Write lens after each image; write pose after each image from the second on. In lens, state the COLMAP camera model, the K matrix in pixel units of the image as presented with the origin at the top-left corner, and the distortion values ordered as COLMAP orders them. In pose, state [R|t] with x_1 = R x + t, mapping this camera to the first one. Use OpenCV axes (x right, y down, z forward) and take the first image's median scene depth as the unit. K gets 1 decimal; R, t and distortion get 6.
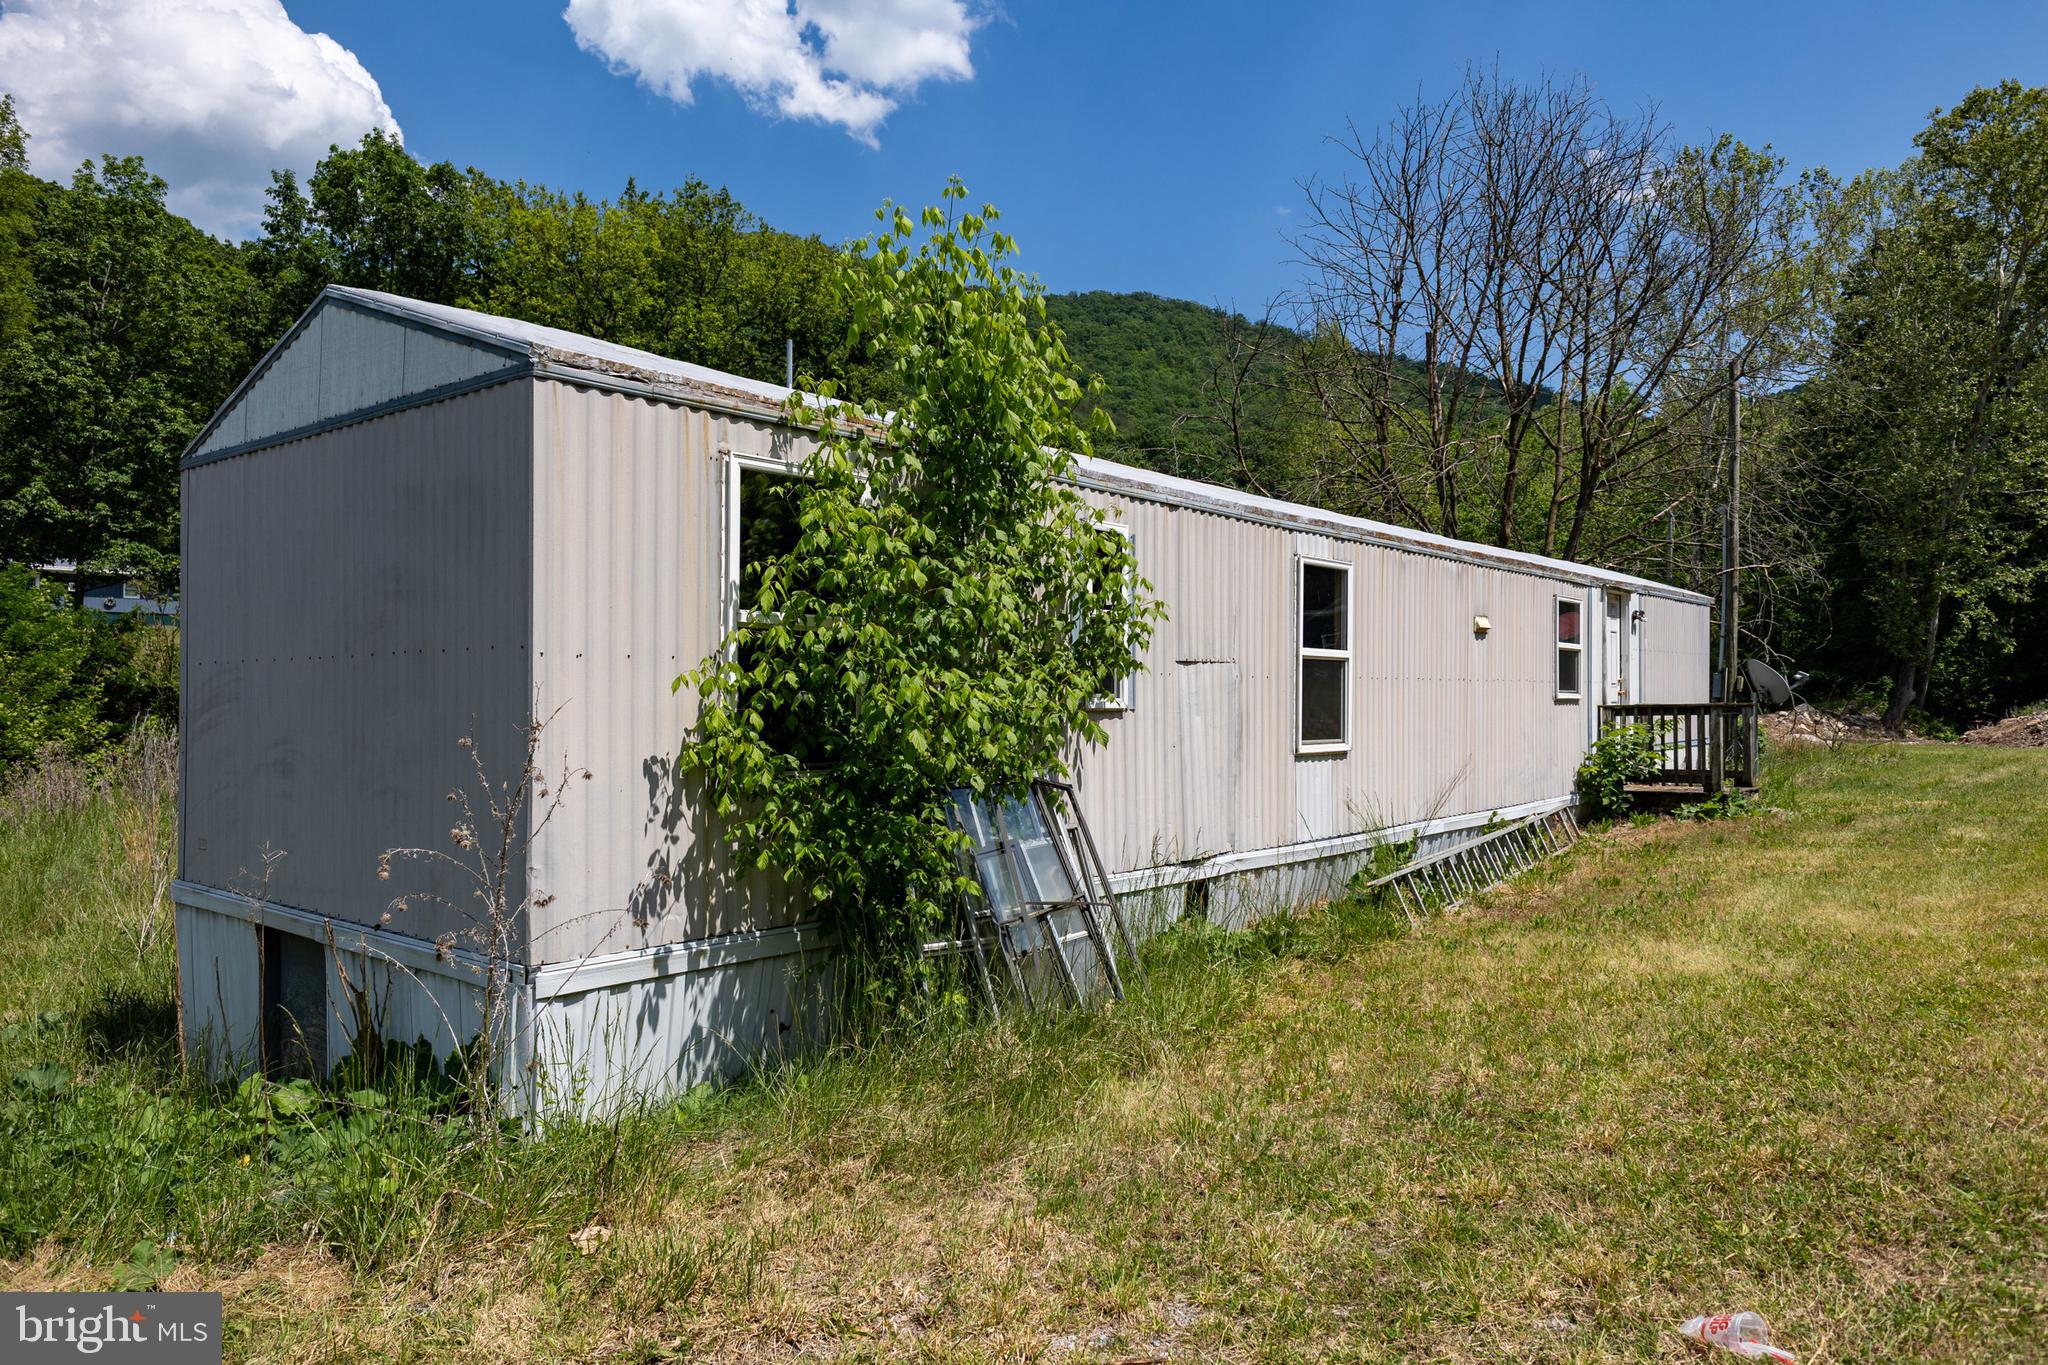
lens RADIAL K [[1342.5, 0, 1019.0], [0, 1342.5, 673.4], [0, 0, 1]] dist [0.018739, -0.009555]
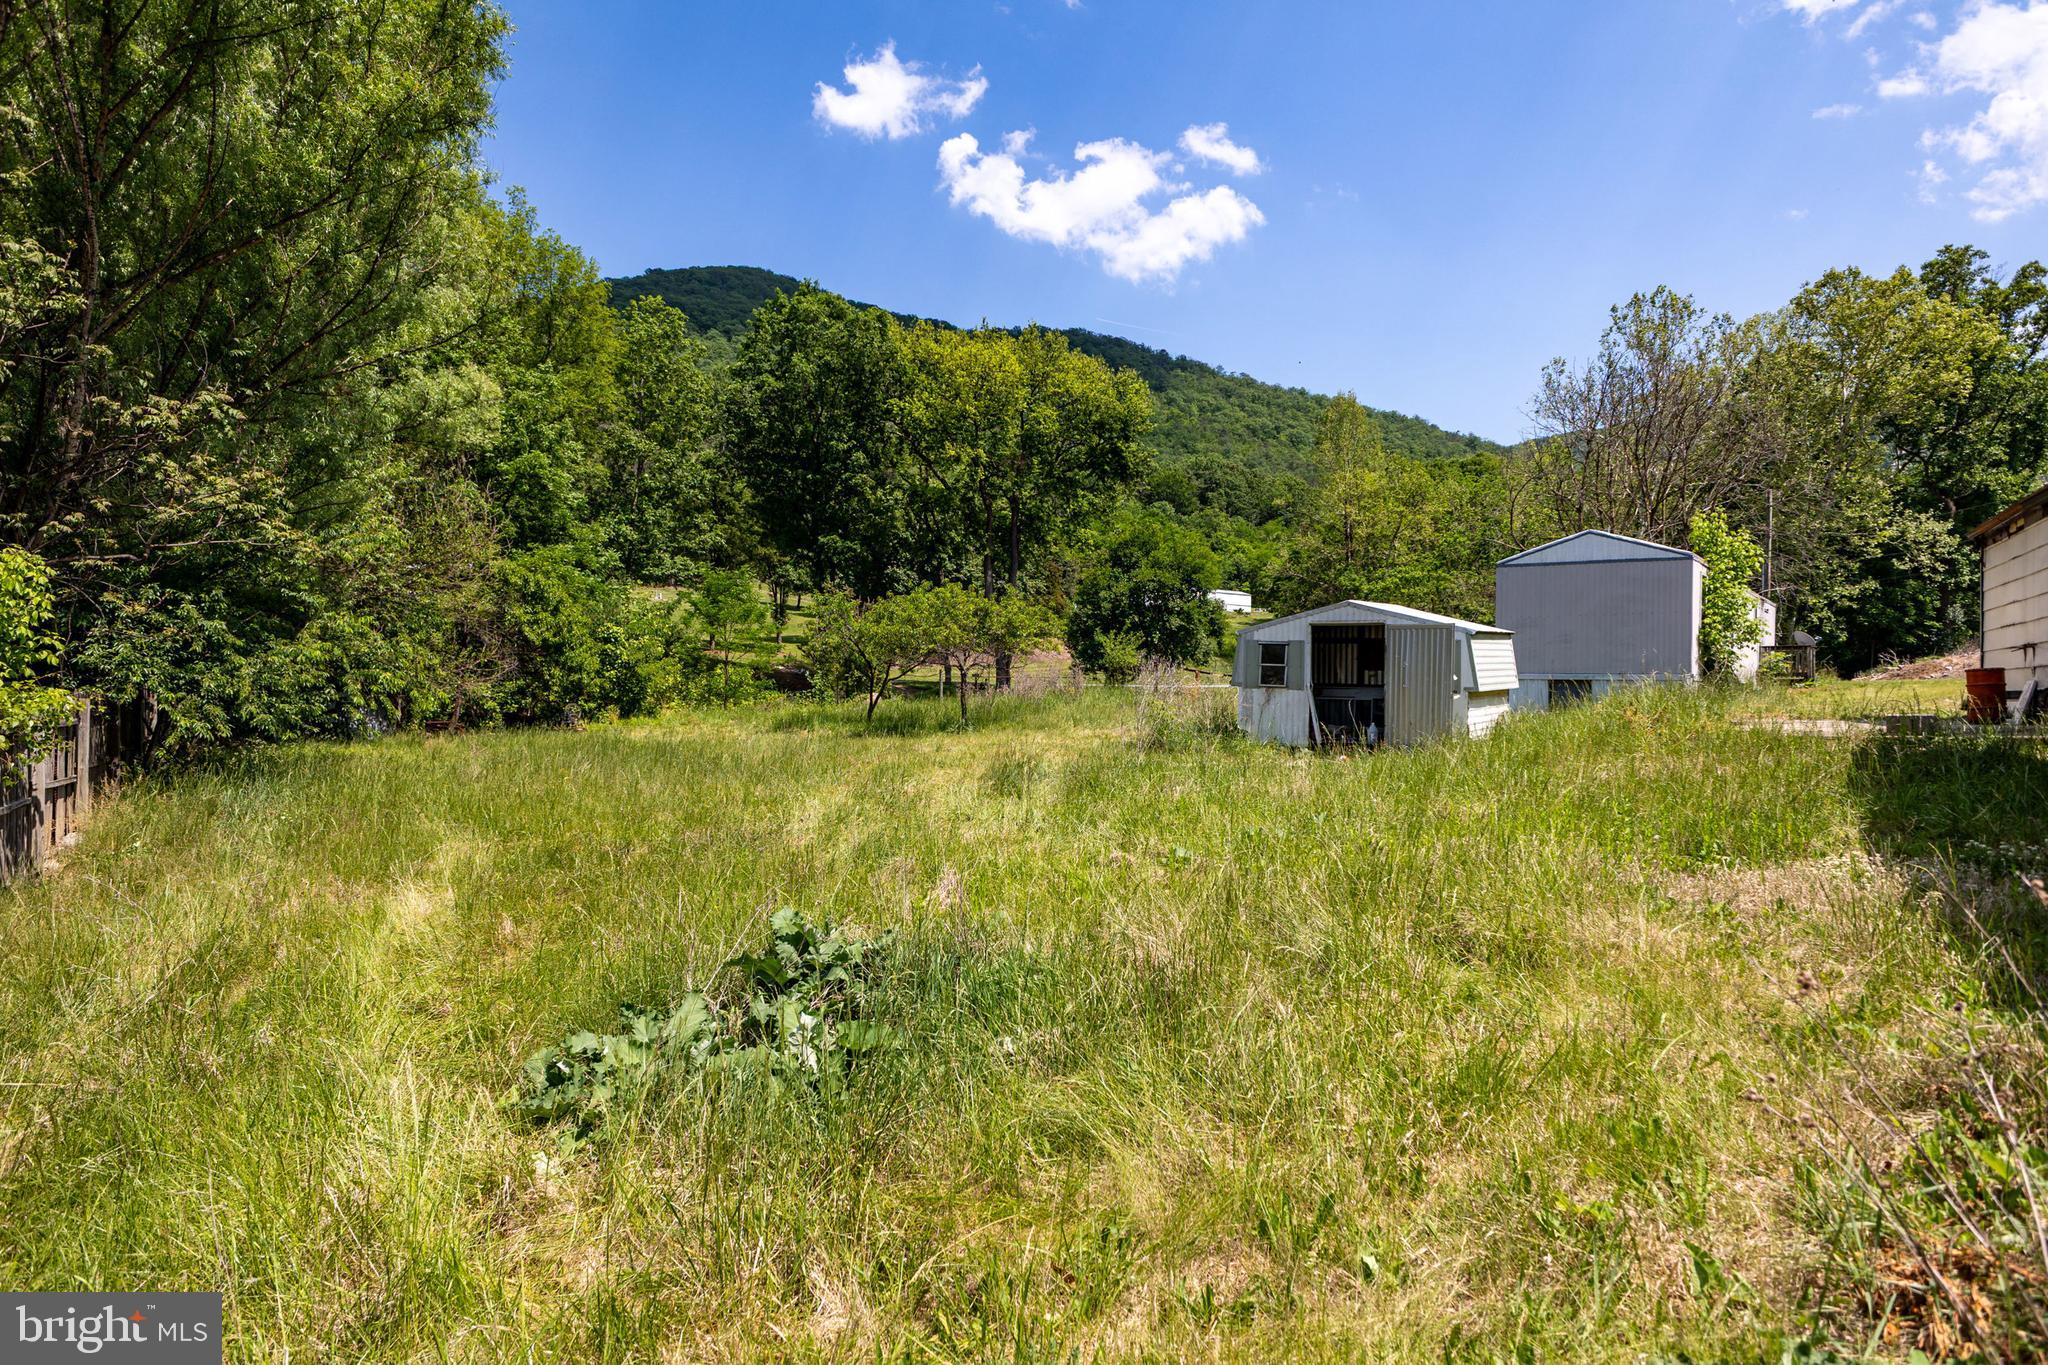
lens RADIAL K [[1212.7, 0, 1004.9], [0, 1212.7, 686.1], [0, 0, 1]] dist [0.001178, -0.002763]
pose [[0.998593, 0.009516, 0.052175, -1.359600], [-0.010422, 0.999799, 0.017131, 0.106131], [-0.052002, -0.017651, 0.998491, -1.517775]]
